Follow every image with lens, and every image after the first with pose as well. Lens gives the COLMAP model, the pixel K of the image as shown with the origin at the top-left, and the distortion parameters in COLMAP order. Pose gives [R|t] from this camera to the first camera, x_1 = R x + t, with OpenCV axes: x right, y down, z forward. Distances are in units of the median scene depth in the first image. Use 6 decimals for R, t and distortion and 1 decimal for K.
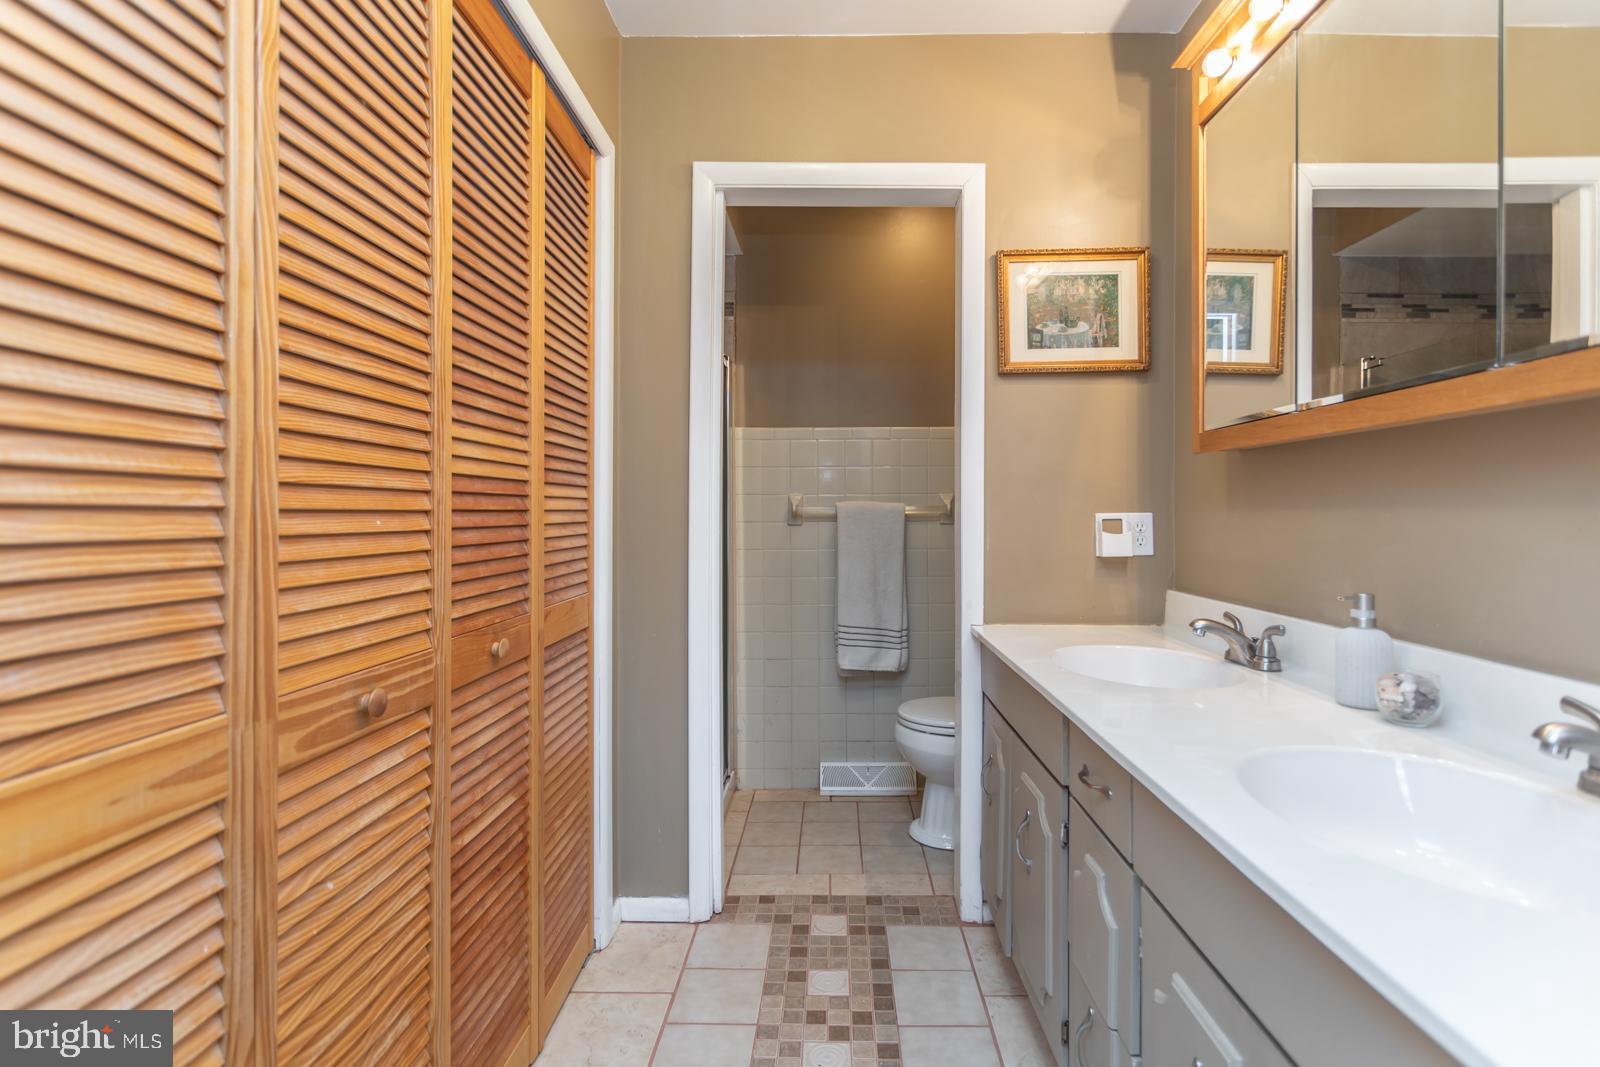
lens RADIAL K [[761.3, 0, 821.3], [0, 761.3, 533.5], [0, 0, 1]] dist [0.002732, 0.000529]
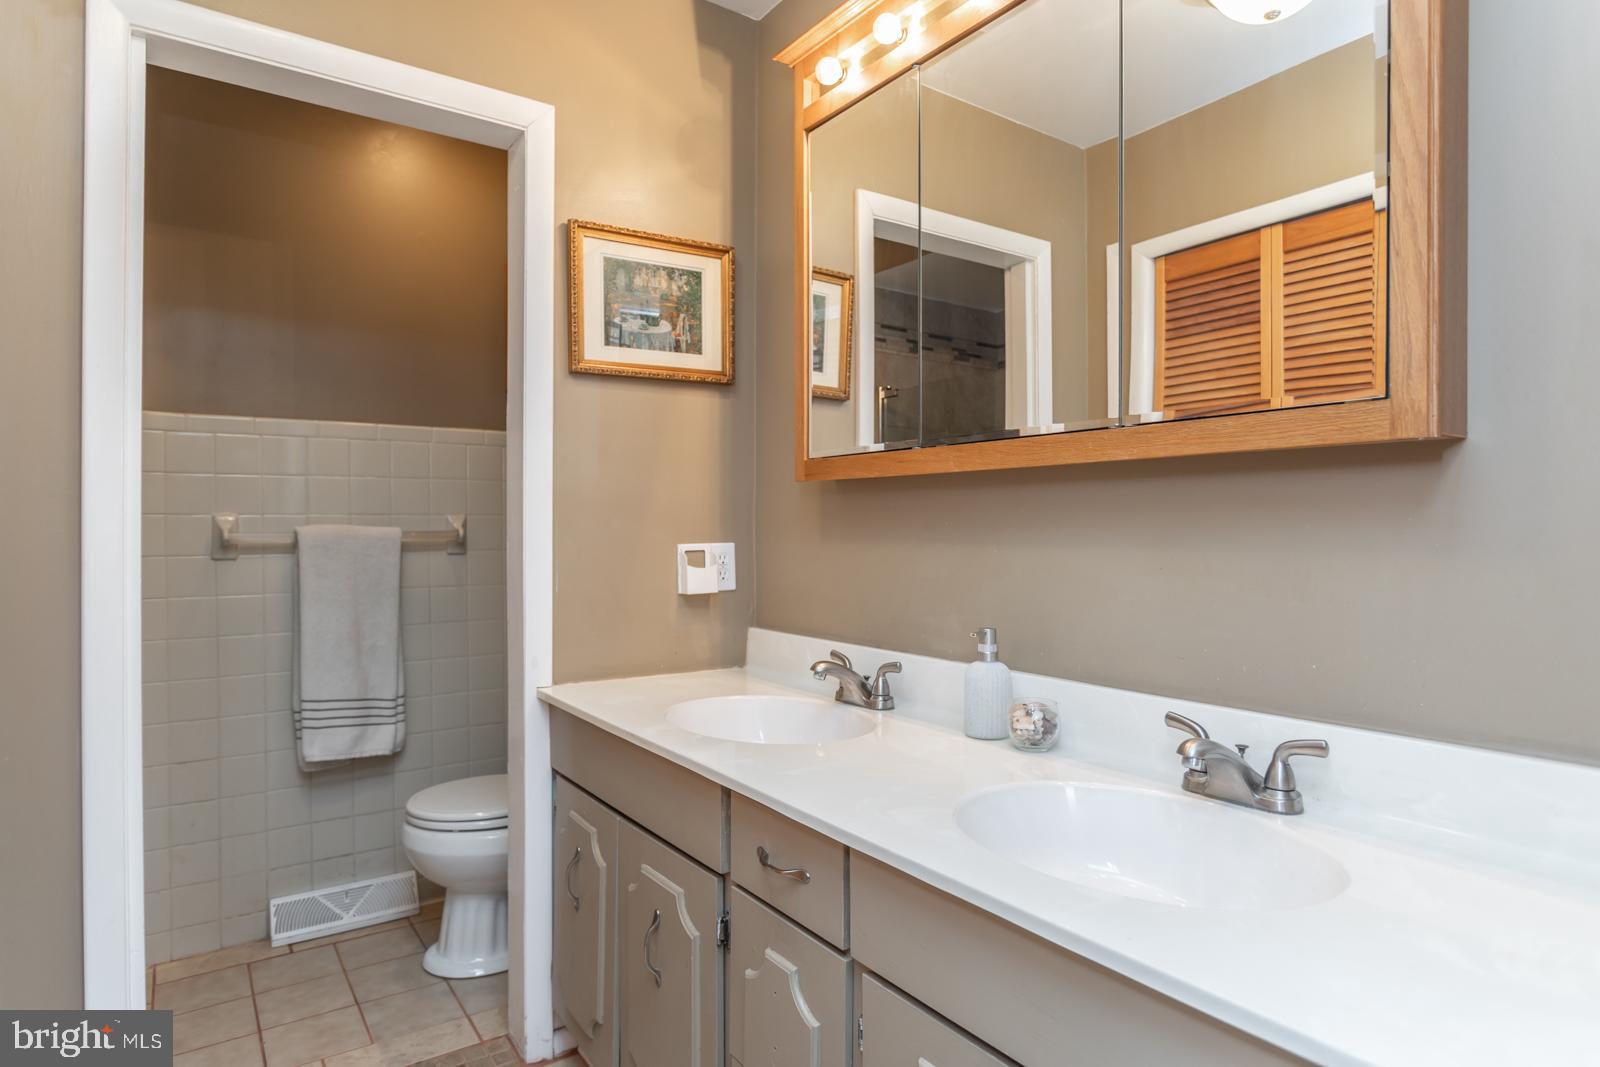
lens RADIAL K [[911.0, 0, 799.4], [0, 911.0, 554.2], [0, 0, 1]] dist [-0.018678, 0.017073]
pose [[0.819024, -0.017204, 0.573501, -0.122600], [0.015750, 0.999848, 0.007501, -0.021188], [-0.573543, 0.002889, 0.819170, 0.077449]]
